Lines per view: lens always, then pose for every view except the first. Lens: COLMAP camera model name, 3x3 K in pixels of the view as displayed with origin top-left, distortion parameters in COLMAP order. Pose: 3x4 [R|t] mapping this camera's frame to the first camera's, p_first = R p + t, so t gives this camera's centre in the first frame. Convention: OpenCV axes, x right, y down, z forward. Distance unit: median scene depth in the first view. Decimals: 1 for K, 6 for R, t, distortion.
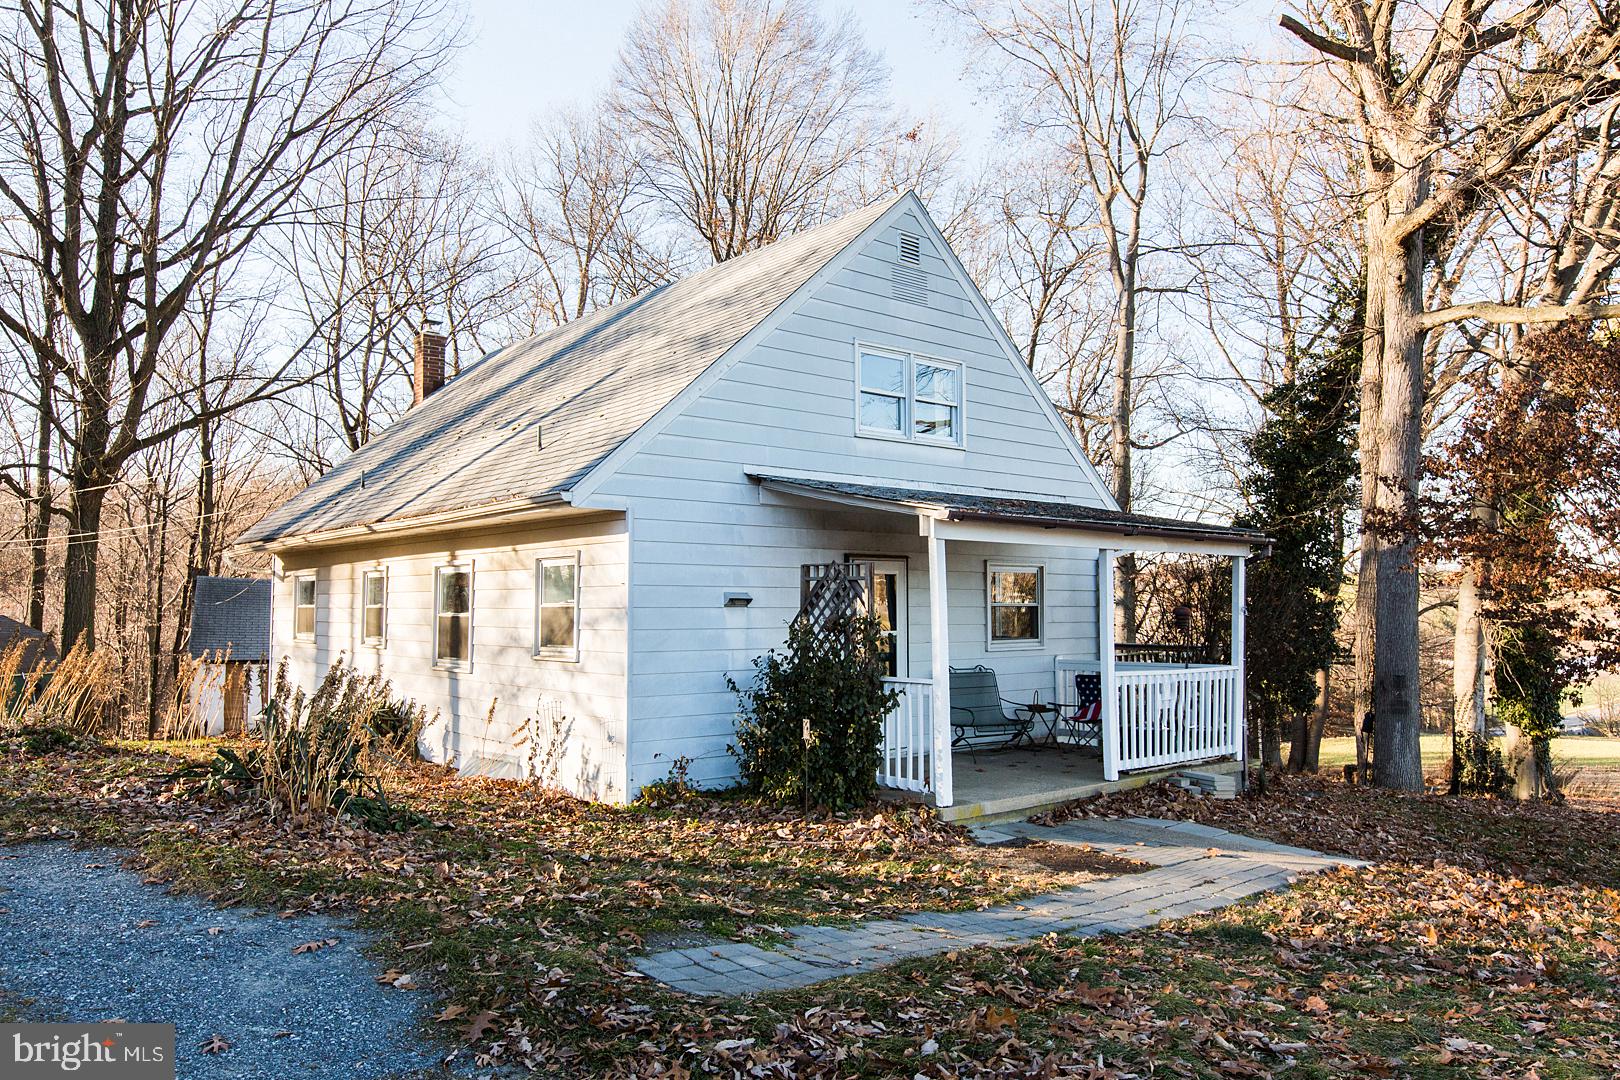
lens RADIAL K [[1176.7, 0, 812.2], [0, 1176.7, 523.2], [0, 0, 1]] dist [0.034044, -0.004906]
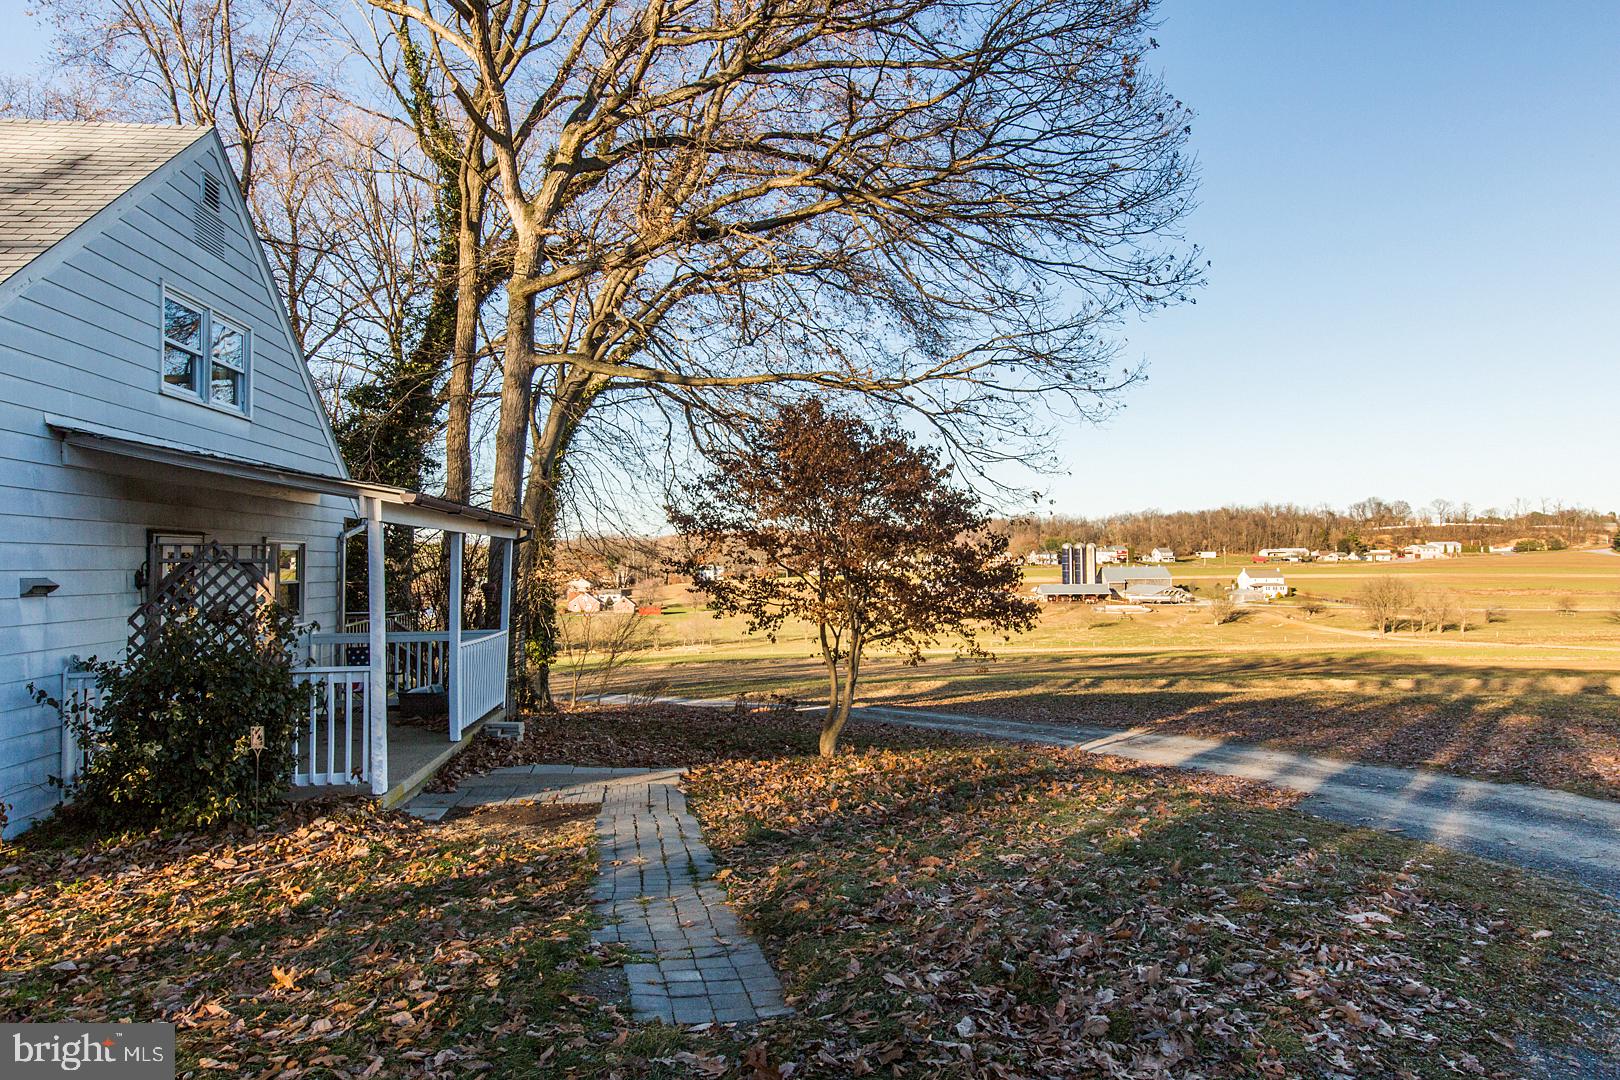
lens RADIAL K [[940.7, 0, 835.9], [0, 940.7, 538.4], [0, 0, 1]] dist [-0.000839, -0.000472]
pose [[0.546593, 0.018804, 0.837187, -0.233428], [-0.052752, 0.998535, 0.012013, -0.001730], [-0.835735, -0.050729, 0.546784, 0.179118]]
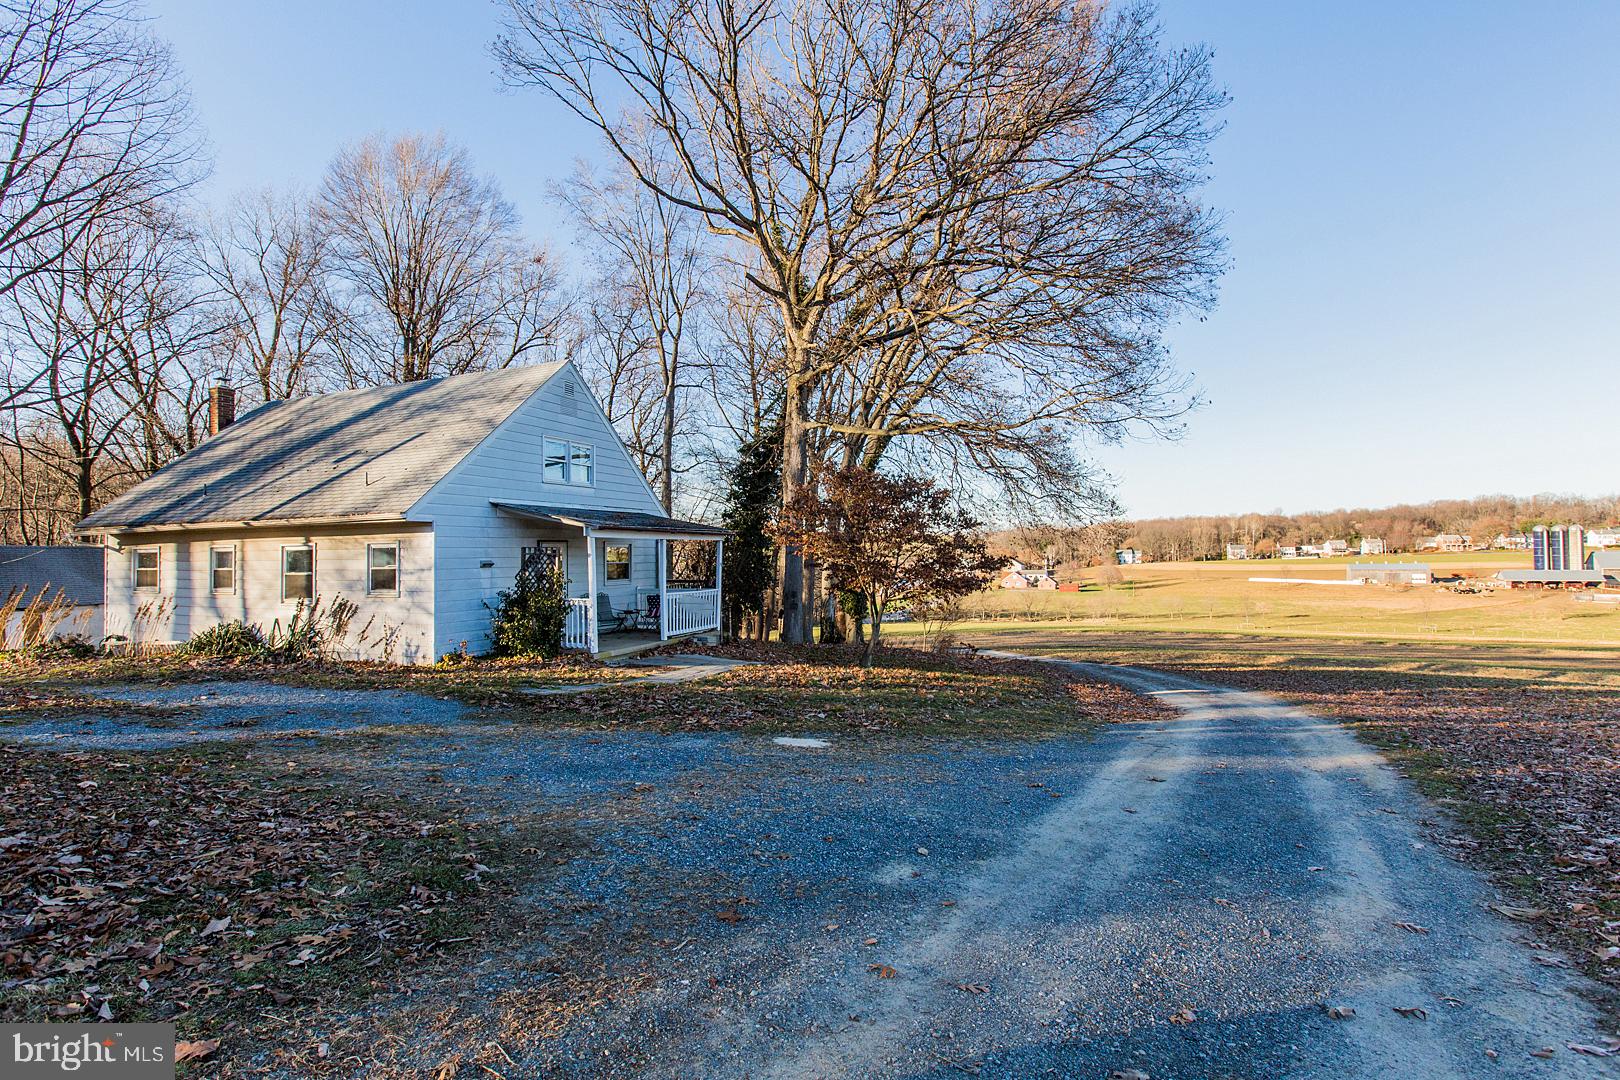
lens RADIAL K [[776.4, 0, 813.1], [0, 776.4, 547.6], [0, 0, 1]] dist [-0.000963, -0.000563]
pose [[0.901005, -0.005513, 0.433775, -0.108904], [-0.021872, 0.998070, 0.058117, -0.043377], [-0.433258, -0.061851, 0.899145, -0.365222]]
